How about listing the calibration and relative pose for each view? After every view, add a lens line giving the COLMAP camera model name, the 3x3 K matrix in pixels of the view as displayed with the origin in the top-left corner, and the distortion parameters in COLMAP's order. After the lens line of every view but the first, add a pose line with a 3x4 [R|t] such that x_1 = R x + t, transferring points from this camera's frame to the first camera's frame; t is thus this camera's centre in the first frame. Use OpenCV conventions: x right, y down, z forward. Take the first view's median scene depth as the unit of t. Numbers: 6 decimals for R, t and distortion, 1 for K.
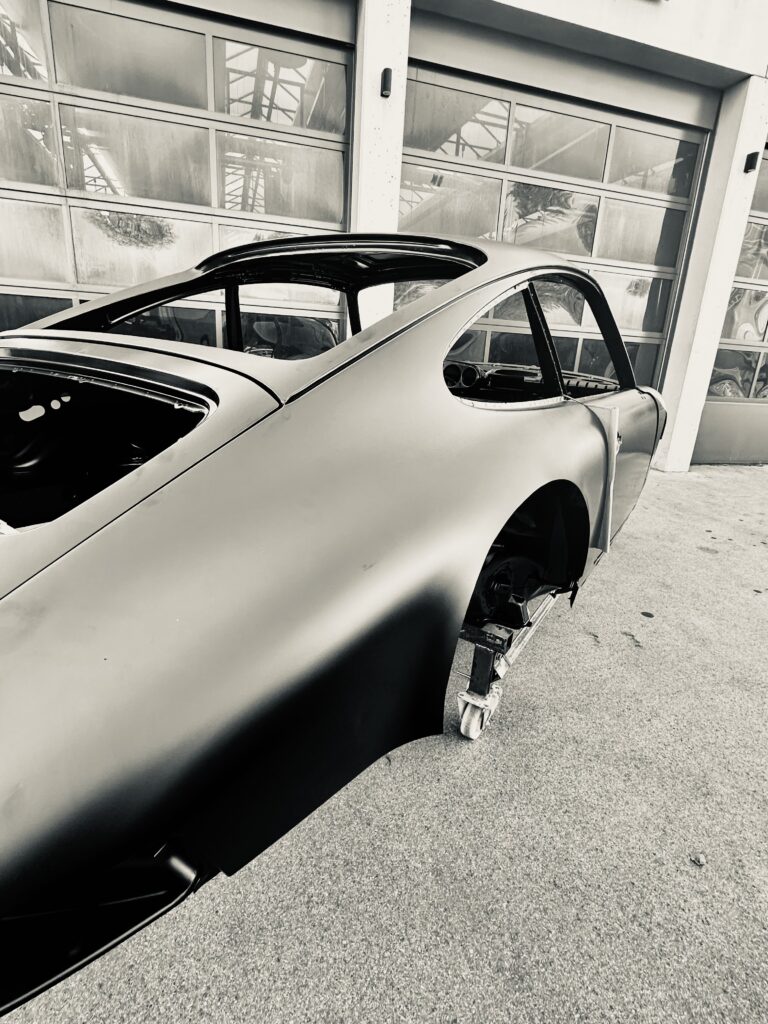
lens RADIAL K [[506.9, 0, 381.2], [0, 506.9, 512.2], [0, 0, 1]] dist [-0.000082, -0.002799]
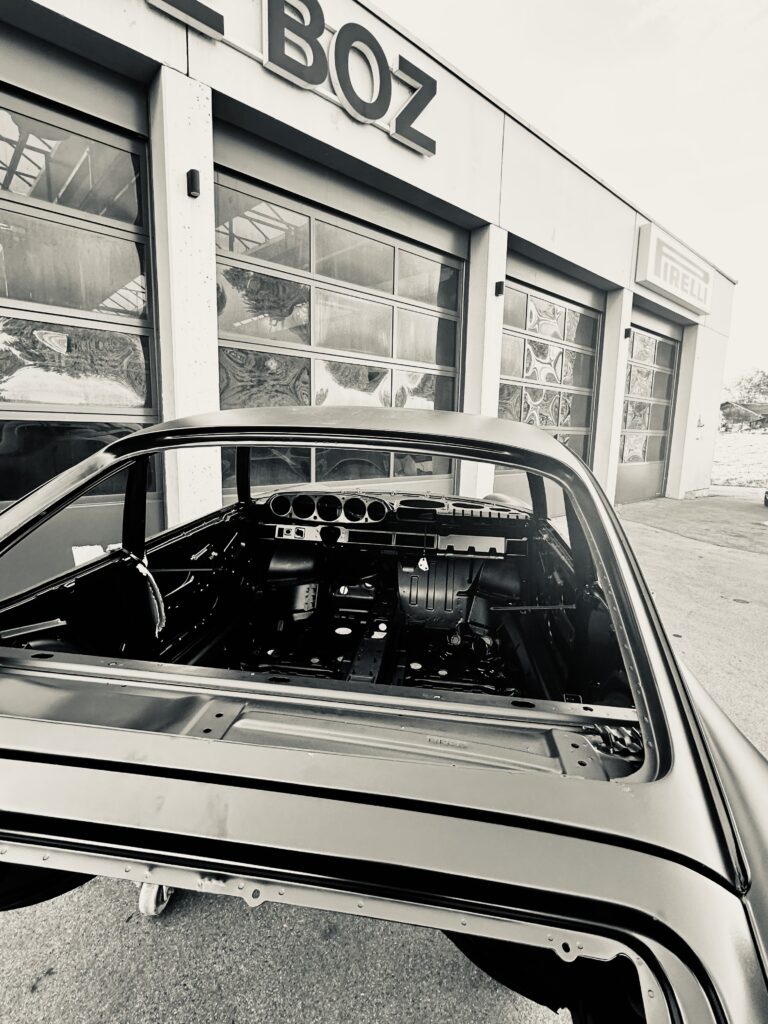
lens RADIAL K [[506.9, 0, 383.4], [0, 506.9, 513.9], [0, 0, 1]] dist [-0.000082, -0.002799]
pose [[0.898621, -0.104595, 0.426075, -0.115671], [0.153830, 0.984628, -0.082726, -0.099383], [-0.410873, 0.139882, 0.900897, 0.084203]]
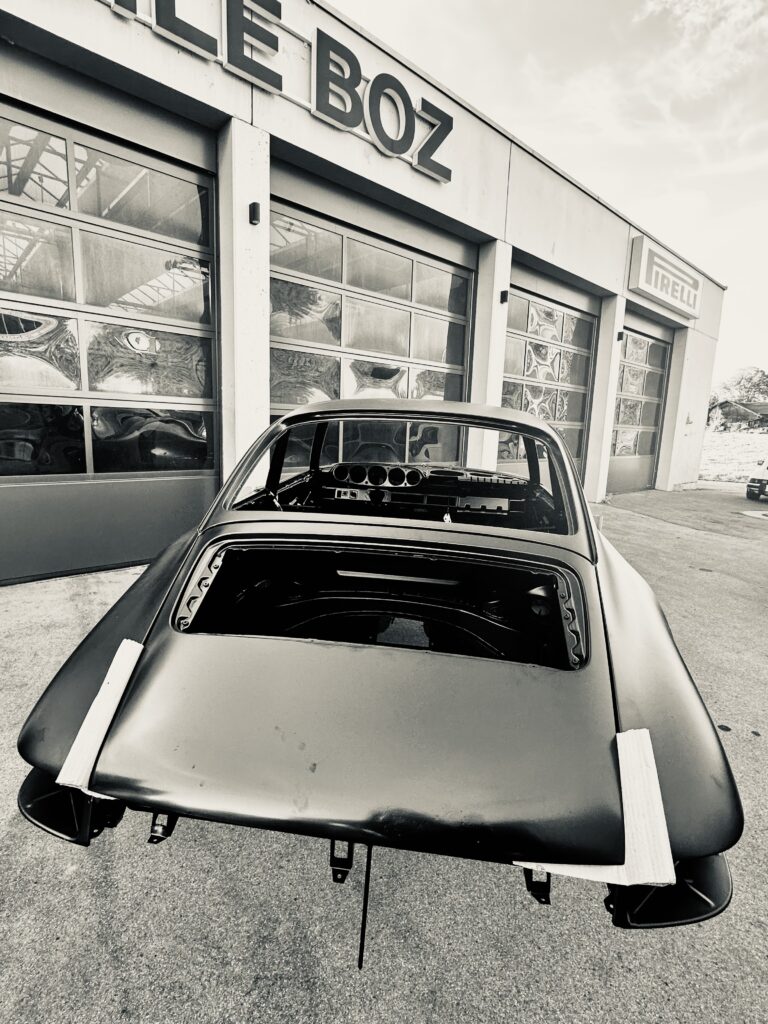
lens RADIAL K [[506.9, 0, 383.9], [0, 506.9, 513.8], [0, 0, 1]] dist [-0.000082, -0.002799]
pose [[0.898510, -0.097330, 0.428026, -0.237090], [0.141475, 0.987285, -0.072482, -0.053599], [-0.415529, 0.125681, 0.900855, -0.047108]]
